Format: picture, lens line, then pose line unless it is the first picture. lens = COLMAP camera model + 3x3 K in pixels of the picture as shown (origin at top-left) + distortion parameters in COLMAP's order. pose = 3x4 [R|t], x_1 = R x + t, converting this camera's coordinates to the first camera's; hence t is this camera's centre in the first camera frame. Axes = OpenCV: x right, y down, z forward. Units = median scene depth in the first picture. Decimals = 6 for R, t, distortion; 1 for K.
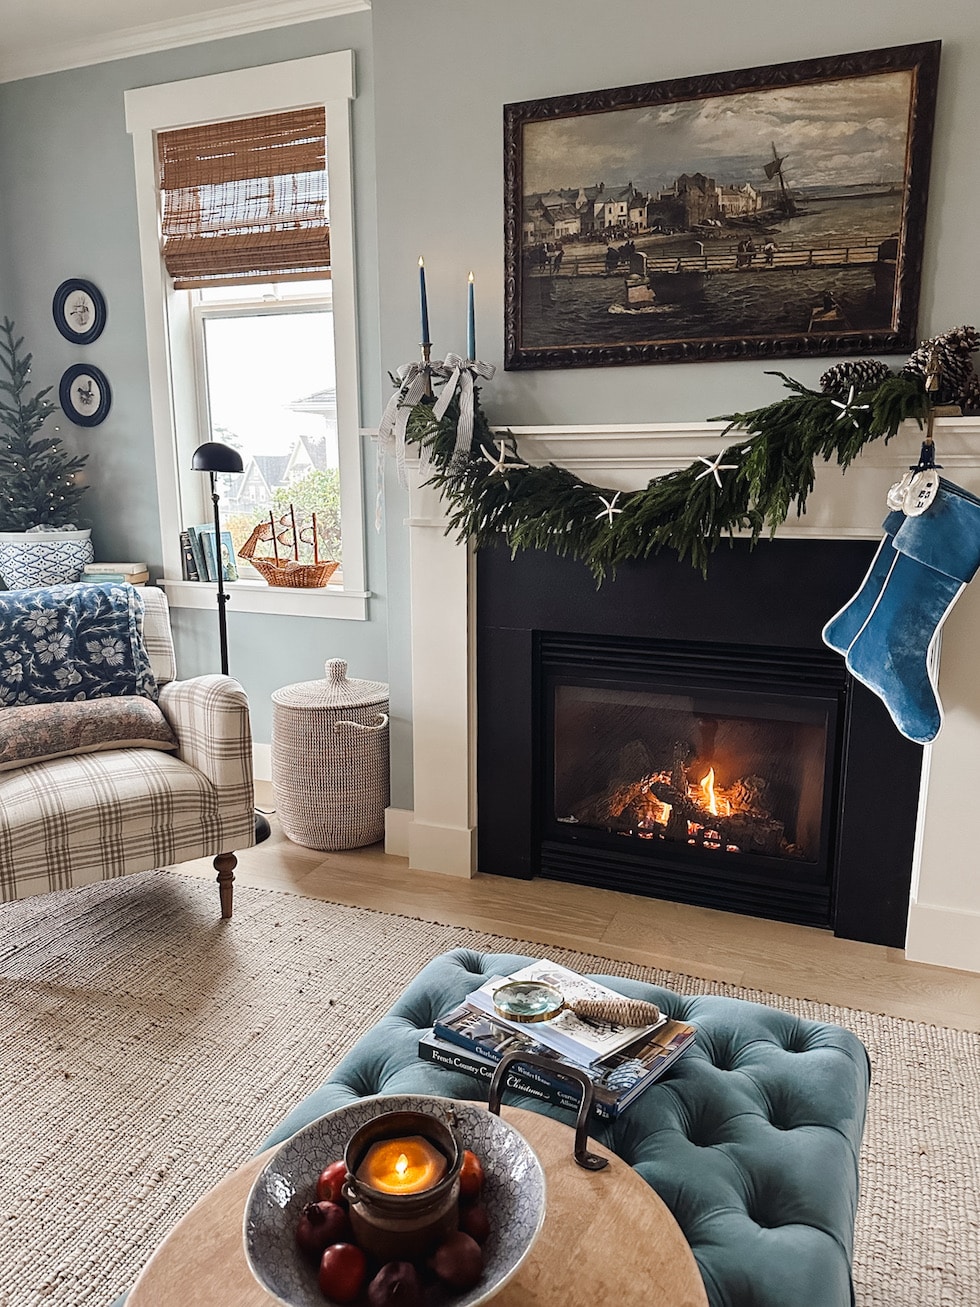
lens RADIAL K [[964.9, 0, 496.9], [0, 964.9, 642.8], [0, 0, 1]] dist [0.104168, -0.162312]
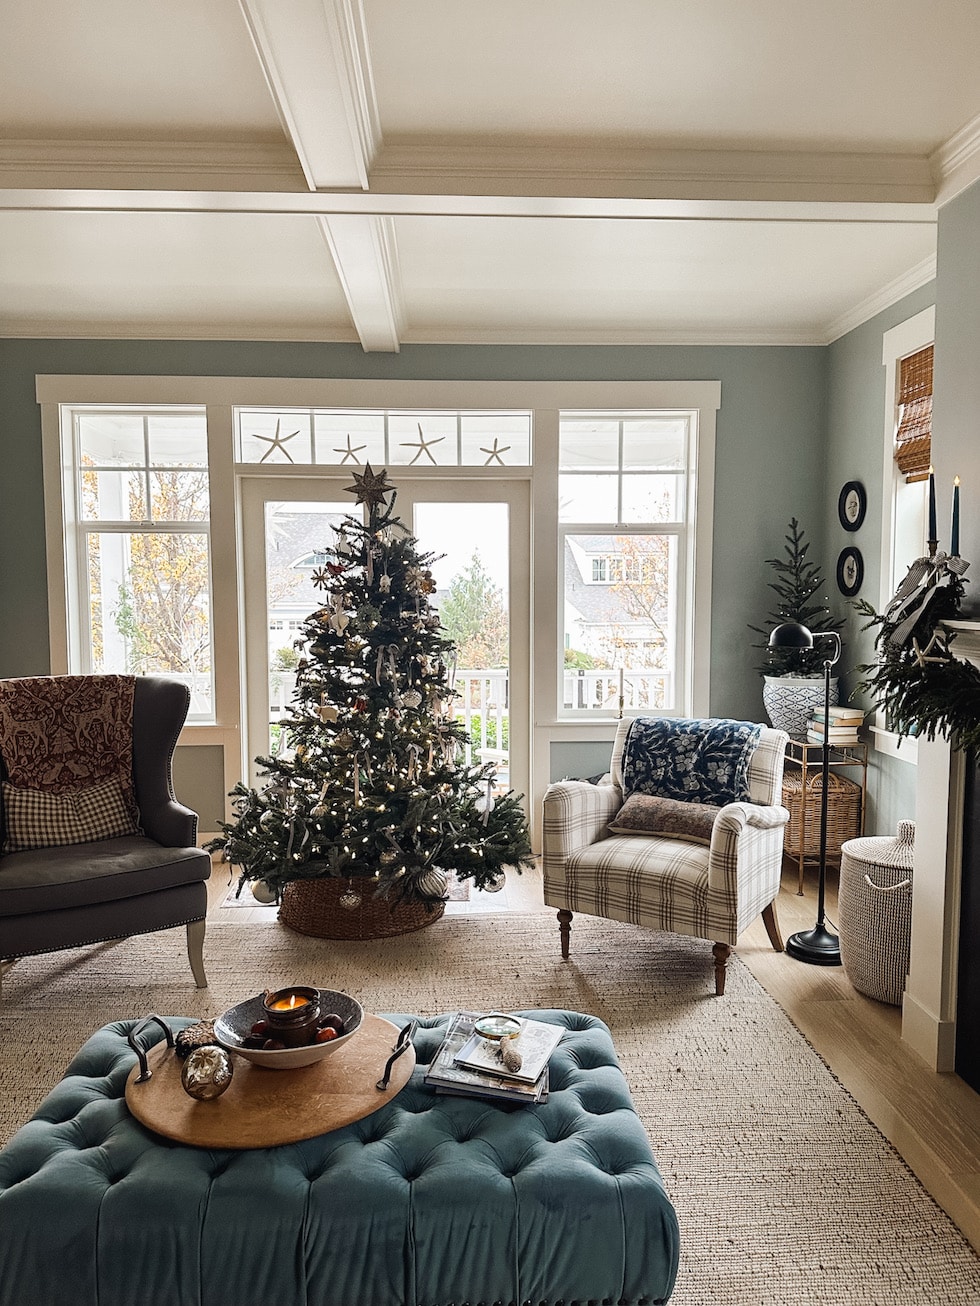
lens RADIAL K [[964.1, 0, 496.9], [0, 964.1, 642.3], [0, 0, 1]] dist [0.104168, -0.162312]
pose [[0.402609, 0.057250, -0.913580, 0.711055], [-0.162029, 0.986740, -0.009570, -0.107400], [0.900918, 0.151880, 0.406546, 0.147455]]
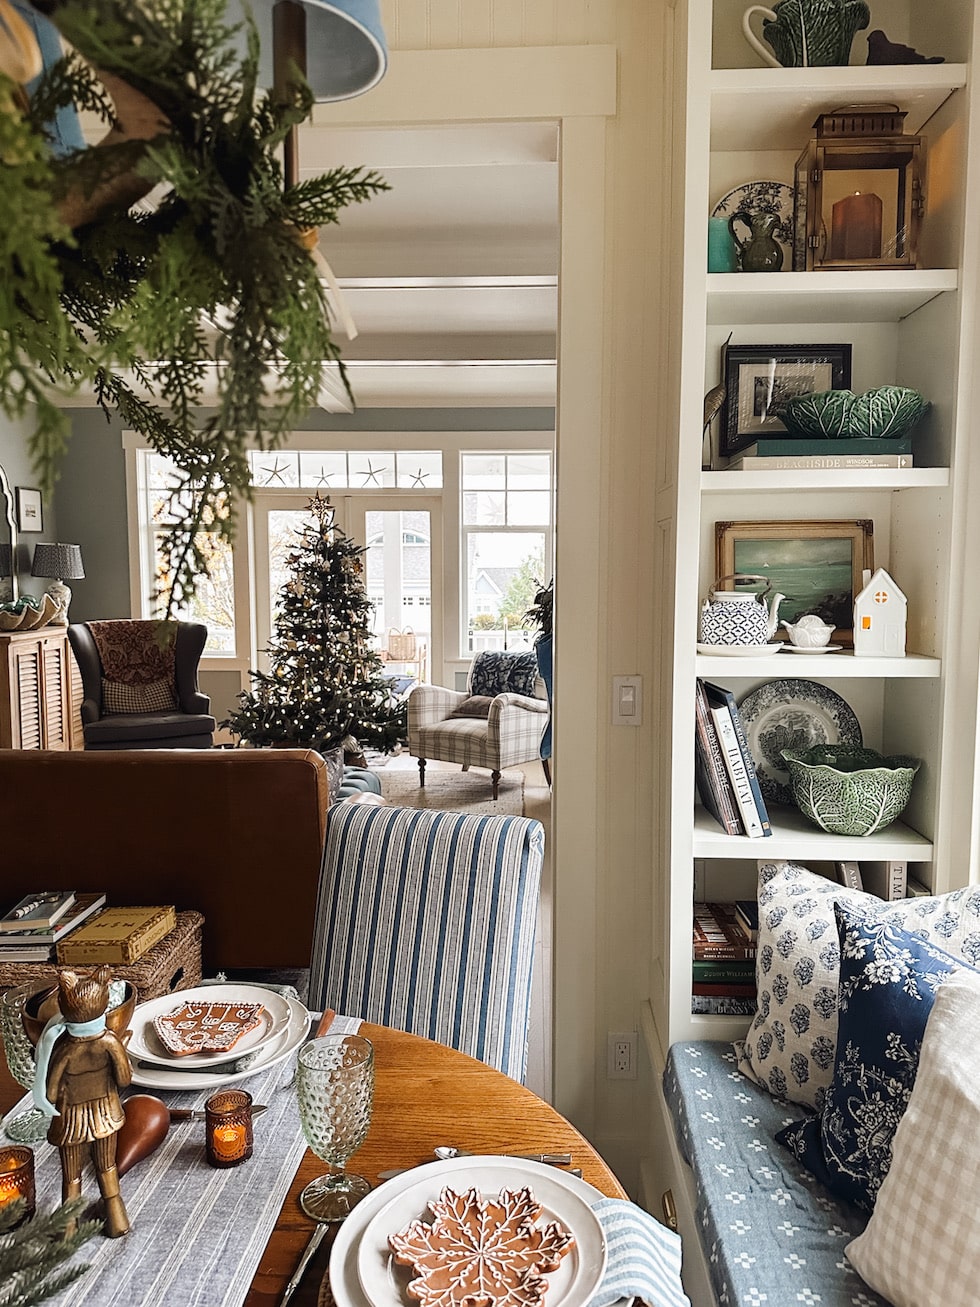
lens RADIAL K [[964.9, 0, 496.9], [0, 964.9, 642.8], [0, 0, 1]] dist [0.104168, -0.162312]
pose [[0.327161, 0.082174, -0.941389, 1.693959], [-0.171581, 0.984818, 0.026335, -0.129621], [0.929261, 0.152909, 0.336293, 0.190432]]
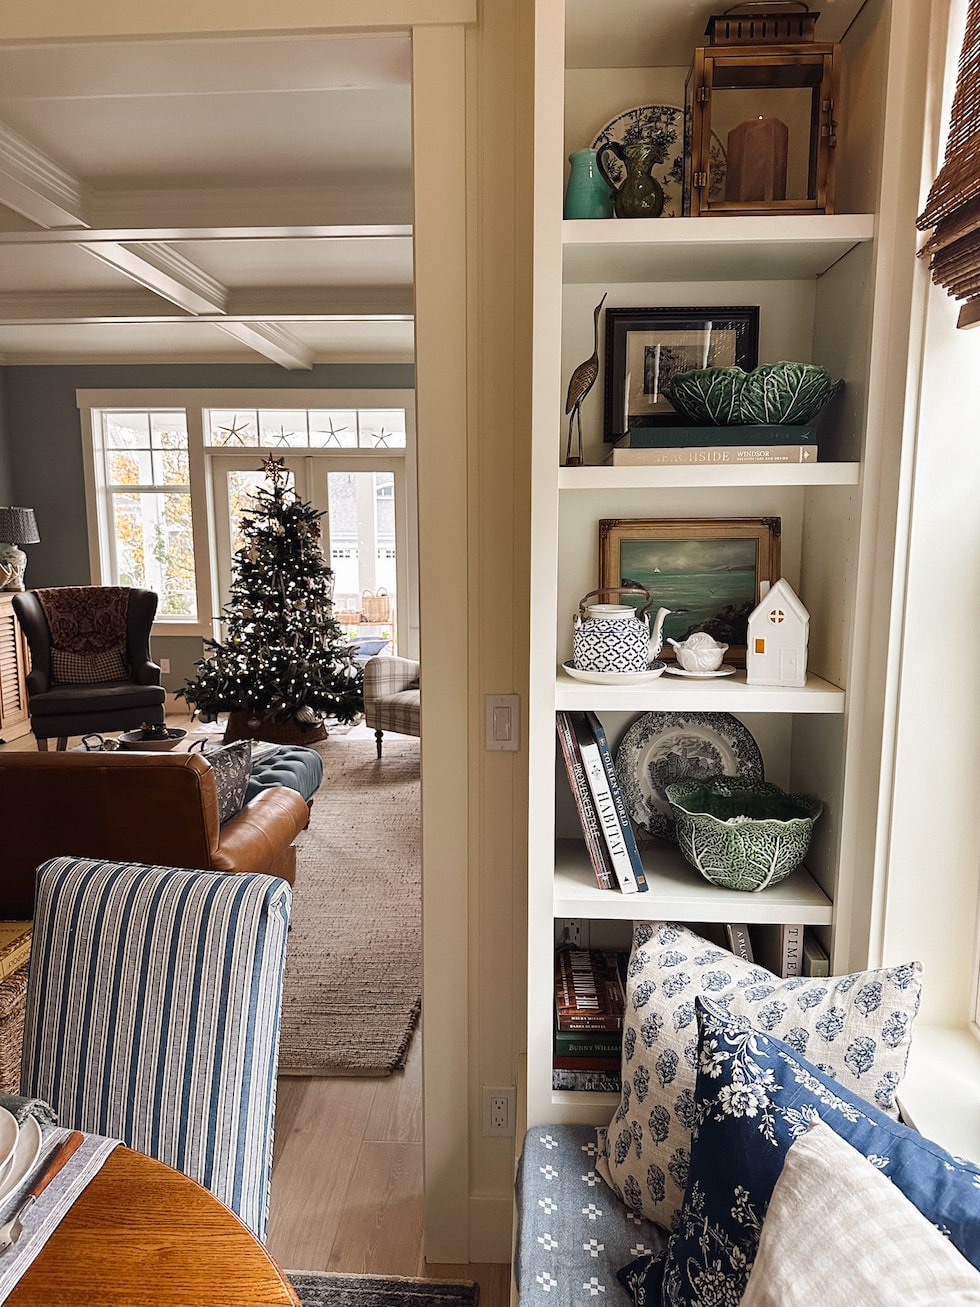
lens RADIAL K [[939.1, 0, 490.0], [0, 939.1, 653.5], [0, 0, 1]] dist [0.089692, -0.119651]
pose [[0.320282, 0.142495, -0.936544, 1.614063], [-0.171403, 0.981022, 0.090645, -0.184234], [0.931687, 0.131495, 0.338628, 0.310741]]
